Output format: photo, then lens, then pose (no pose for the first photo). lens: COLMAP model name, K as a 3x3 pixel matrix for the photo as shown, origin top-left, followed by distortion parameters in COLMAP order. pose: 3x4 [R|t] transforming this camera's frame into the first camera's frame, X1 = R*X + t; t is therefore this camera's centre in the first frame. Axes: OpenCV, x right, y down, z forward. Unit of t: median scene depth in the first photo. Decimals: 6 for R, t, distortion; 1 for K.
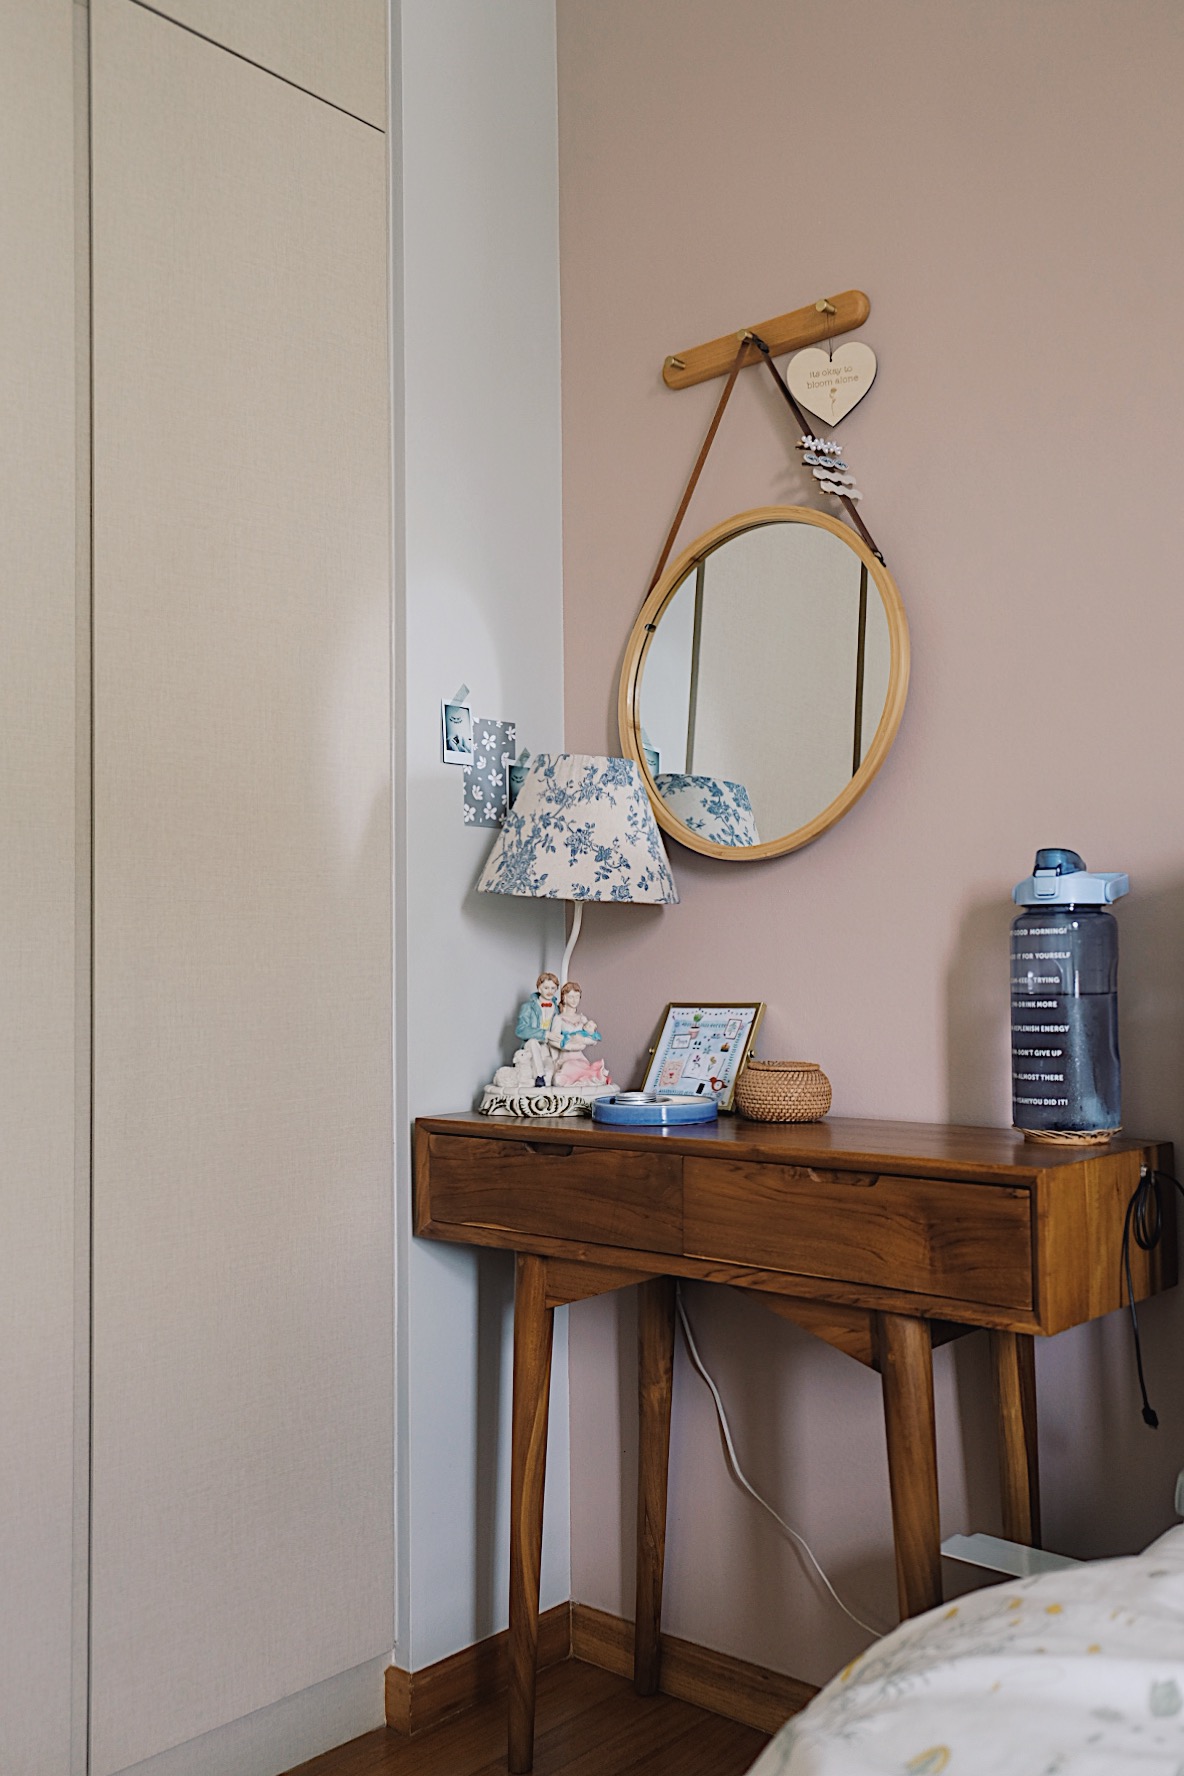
lens RADIAL K [[1514.7, 0, 599.6], [0, 1514.7, 902.7], [0, 0, 1]] dist [-0.021329, -0.001382]
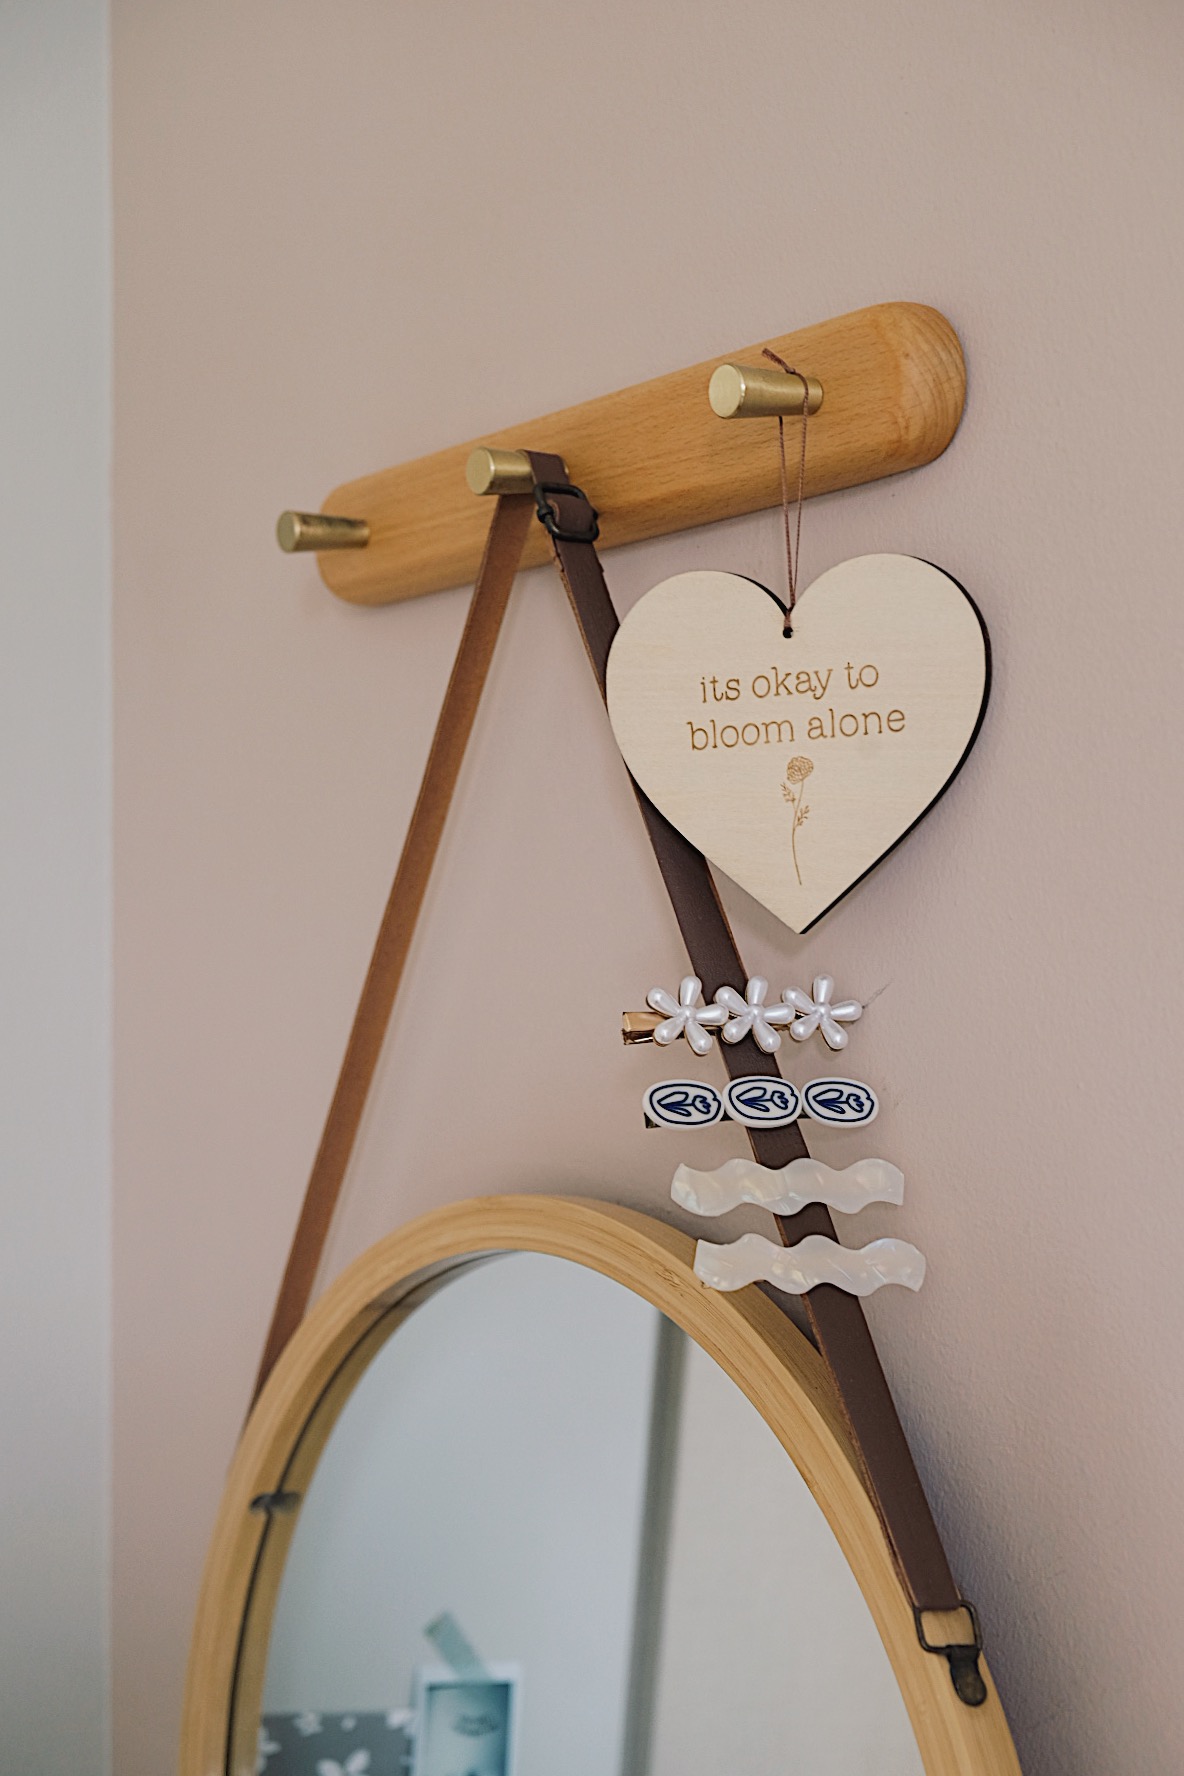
lens RADIAL K [[2392.3, 0, 590.2], [0, 2392.3, 889.6], [0, 0, 1]] dist [-0.171627, 0.000000]
pose [[0.977207, 0.000496, -0.212287, 0.196850], [0.002162, 0.999922, 0.012289, -0.324208], [0.212277, -0.012468, 0.977130, 0.655866]]
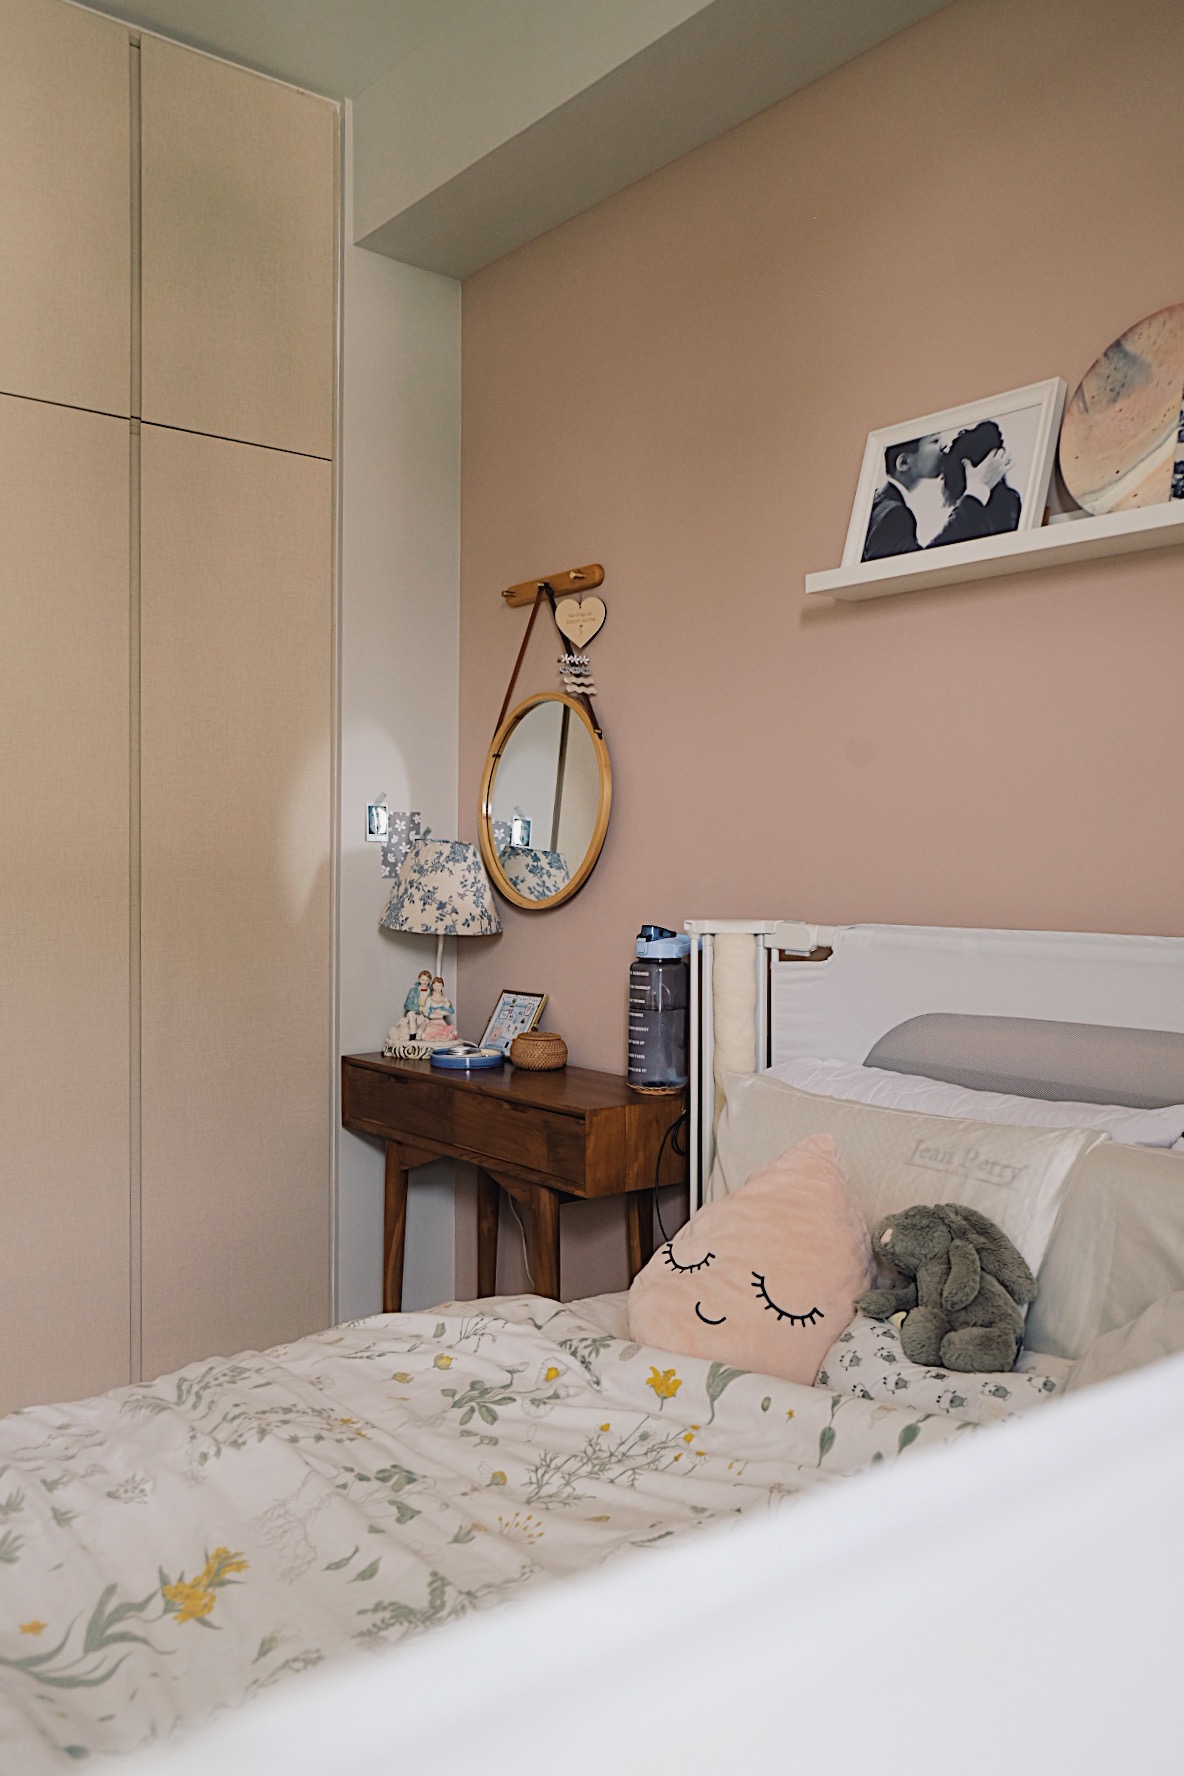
lens RADIAL K [[1385.3, 0, 591.8], [0, 1385.3, 877.9], [0, 0, 1]] dist [-0.045774, 0.003926]
pose [[0.987195, 0.020943, -0.158137, 0.406264], [-0.012973, 0.998601, 0.051267, -0.142828], [0.158989, -0.048559, 0.986085, -0.484524]]
